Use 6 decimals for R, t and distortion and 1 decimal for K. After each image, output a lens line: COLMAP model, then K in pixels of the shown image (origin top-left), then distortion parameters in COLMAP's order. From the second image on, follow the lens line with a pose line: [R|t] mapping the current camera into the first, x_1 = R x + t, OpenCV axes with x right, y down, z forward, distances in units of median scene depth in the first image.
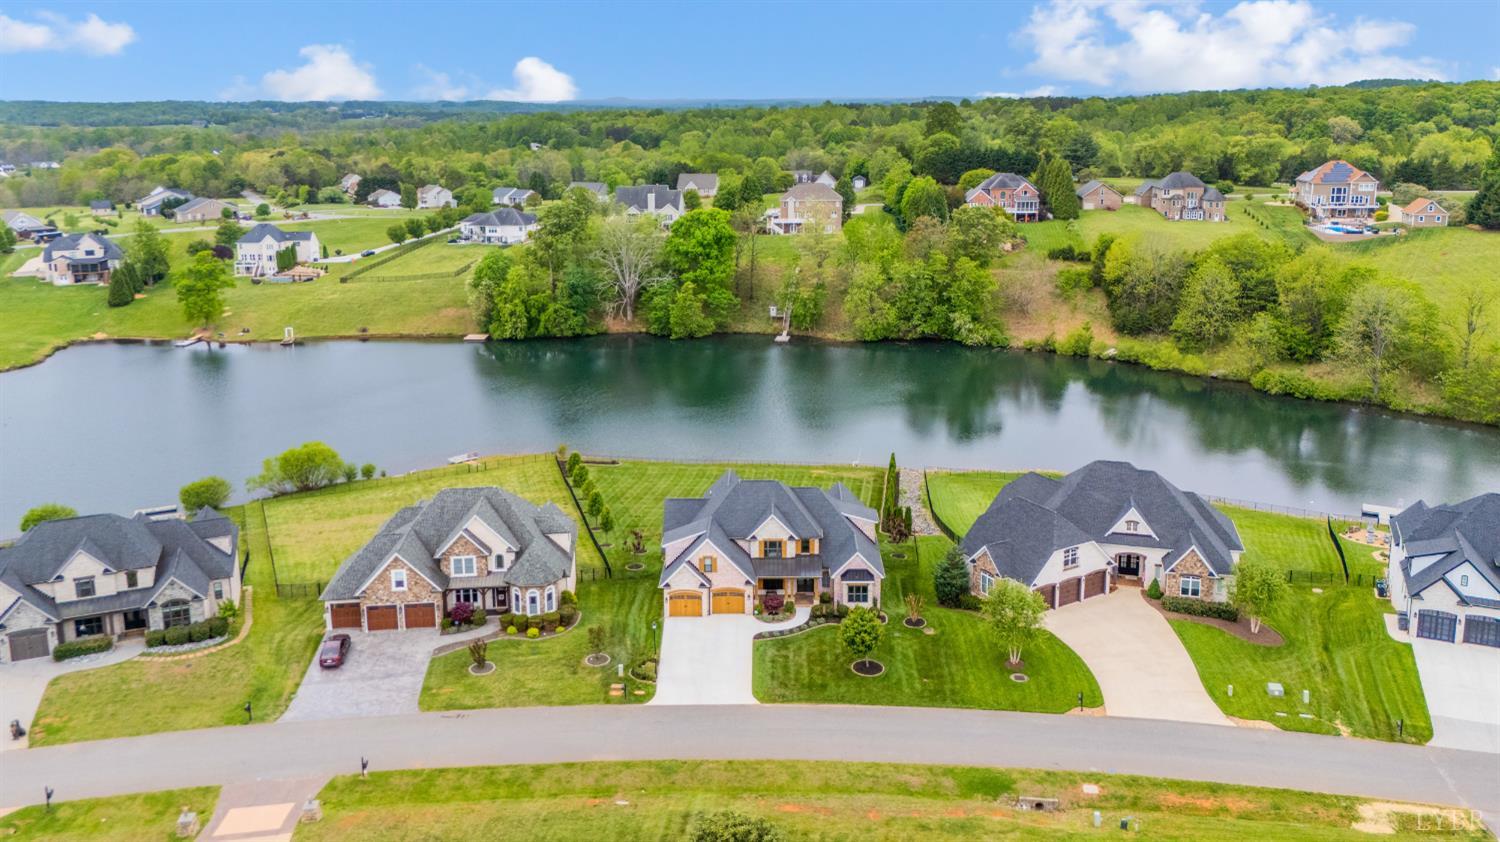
lens RADIAL K [[1112.4, 0, 752.5], [0, 1112.4, 377.5], [0, 0, 1]] dist [0.103670, -0.117563]
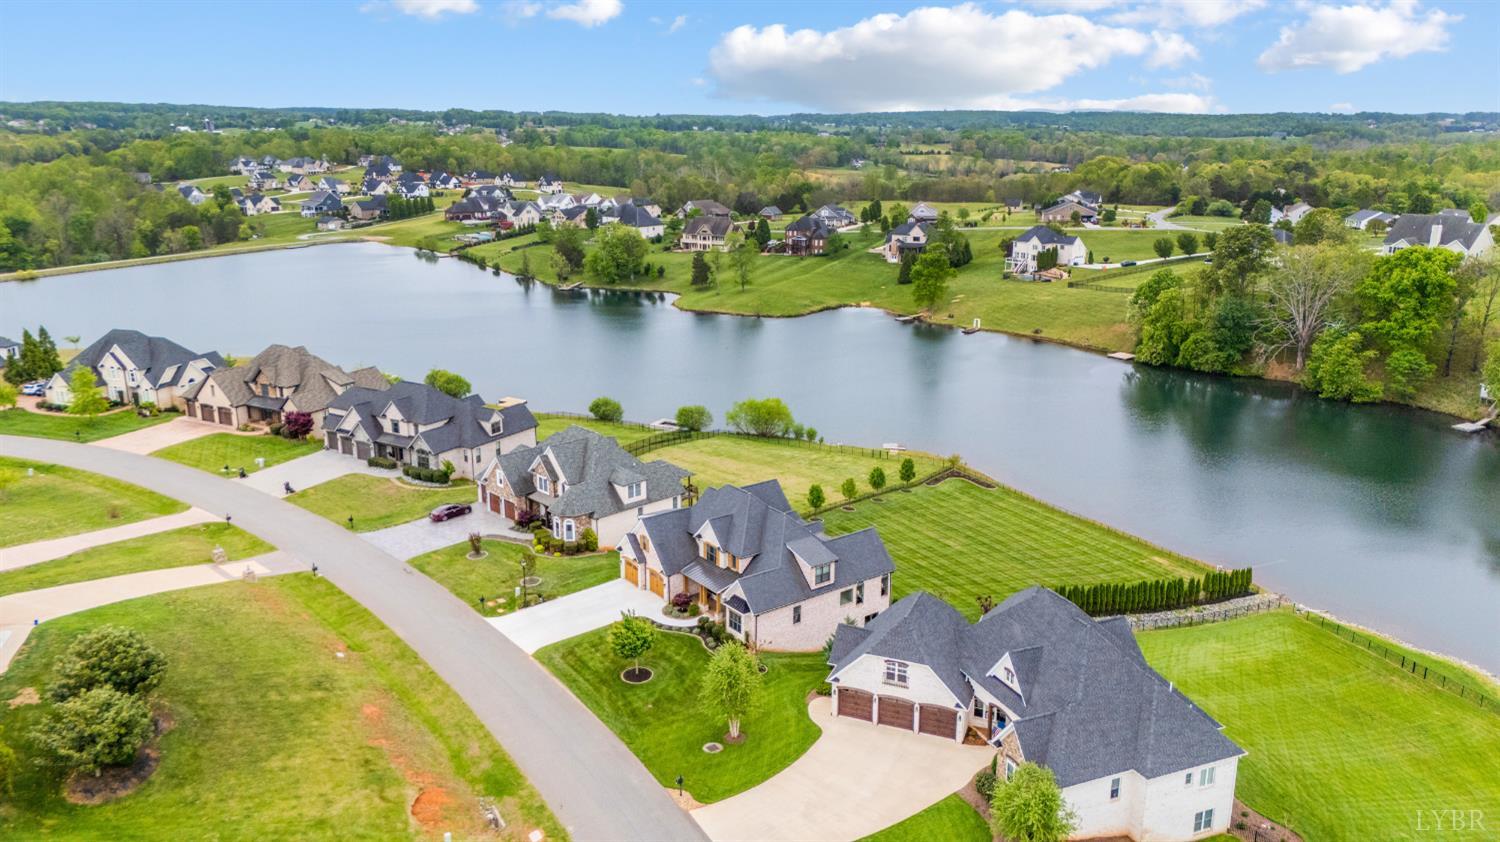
lens RADIAL K [[1094.3, 0, 750.0], [0, 1094.3, 421.0], [0, 0, 1]] dist [0.111577, -0.134843]
pose [[0.615835, 0.220809, -0.756301, 0.300780], [-0.198168, 0.972475, 0.122561, -0.035977], [0.762546, 0.074397, 0.642642, 0.149150]]
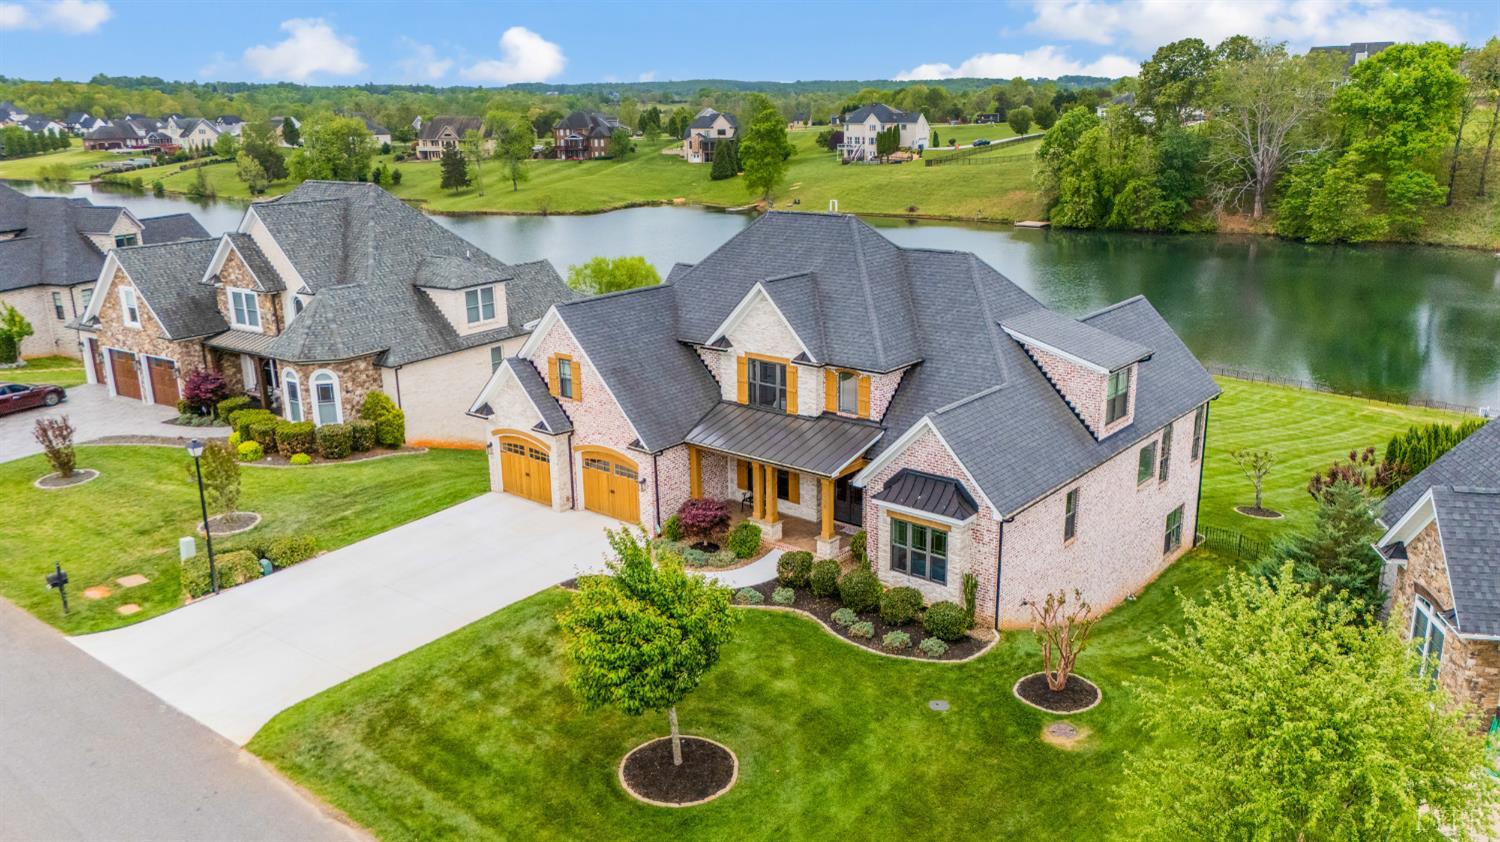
lens RADIAL K [[1138.8, 0, 750.0], [0, 1138.8, 421.0], [0, 0, 1]] dist [0.081282, -0.074832]
pose [[0.783983, 0.171524, -0.596616, 0.092906], [-0.144639, 0.985091, 0.093145, 0.052144], [0.603698, 0.013269, 0.797103, 0.276612]]
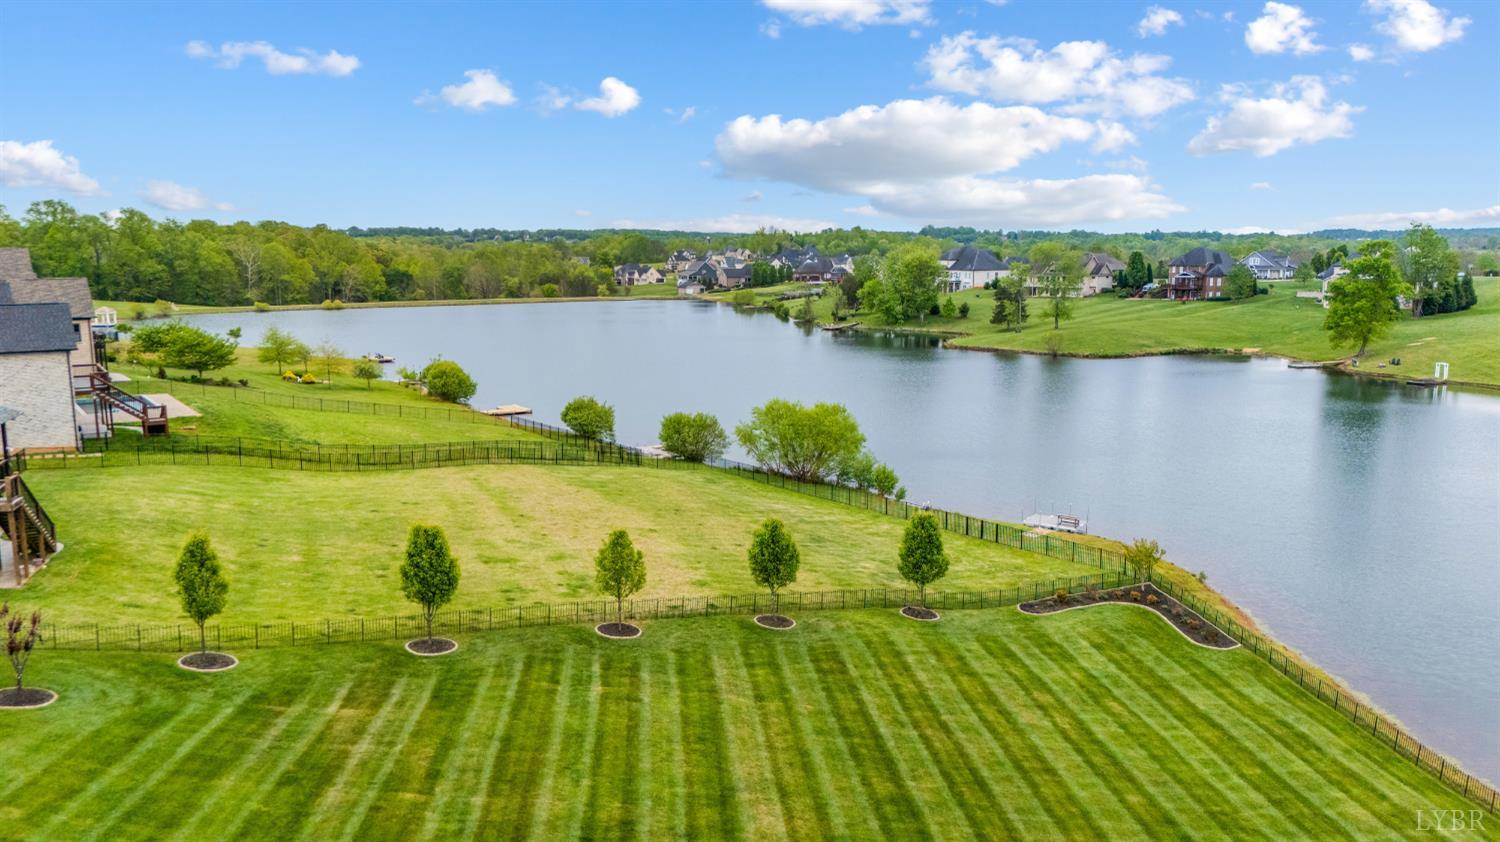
lens RADIAL K [[1094.3, 0, 750.0], [0, 1094.3, 421.0], [0, 0, 1]] dist [0.111577, -0.134843]
pose [[0.228954, 0.162575, -0.959765, 0.092404], [-0.232882, 0.966472, 0.108156, 0.008248], [0.945170, 0.198750, 0.259138, 0.513422]]
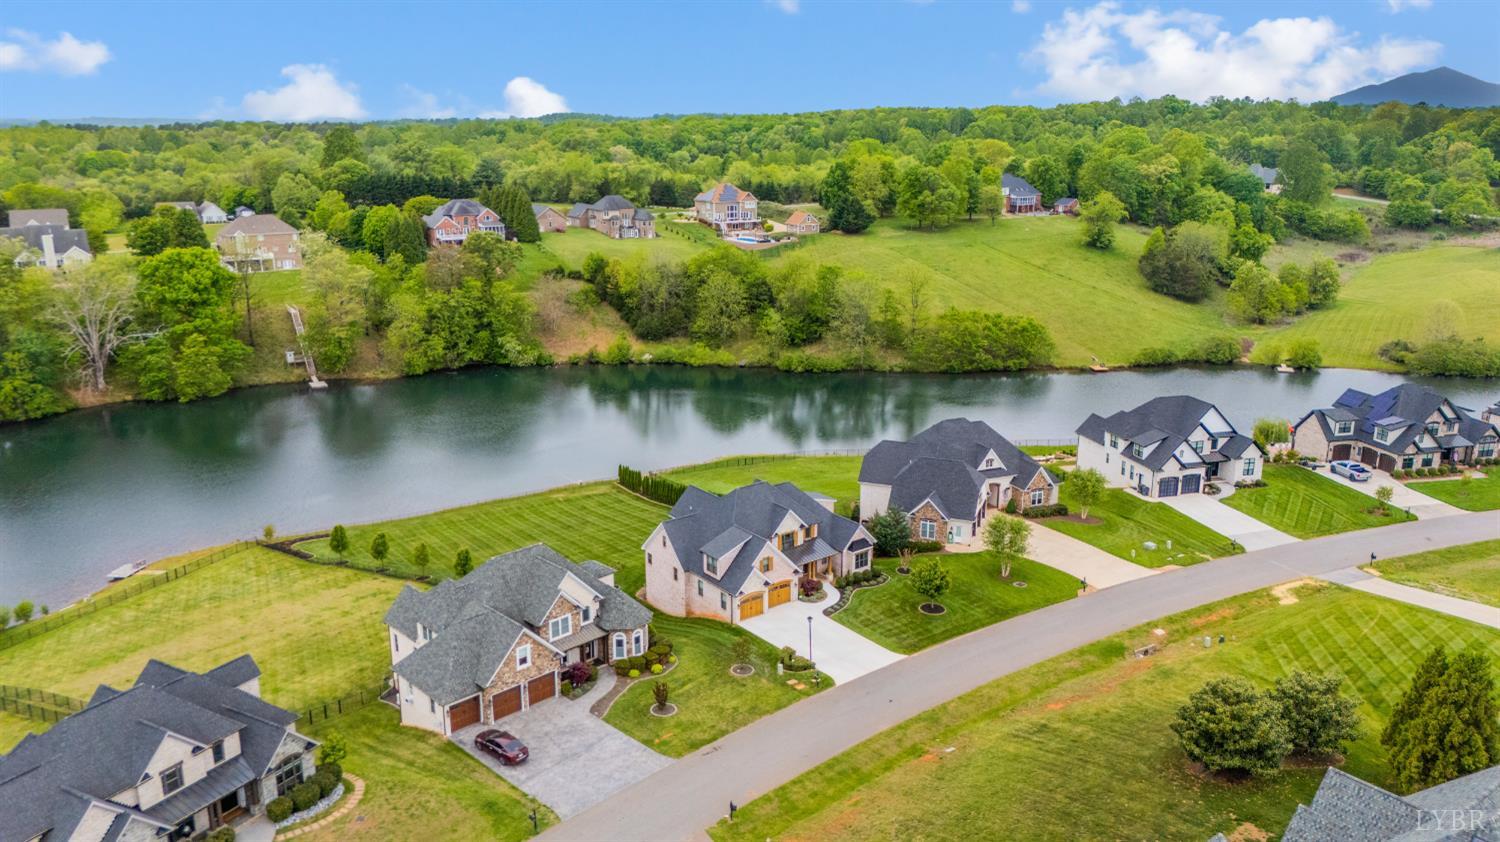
lens RADIAL K [[1094.3, 0, 750.0], [0, 1094.3, 421.0], [0, 0, 1]] dist [0.111577, -0.134843]
pose [[0.778860, -0.153937, 0.608013, -0.258575], [0.142134, 0.987513, 0.067945, -0.017248], [-0.610880, 0.033500, 0.791014, 0.061351]]
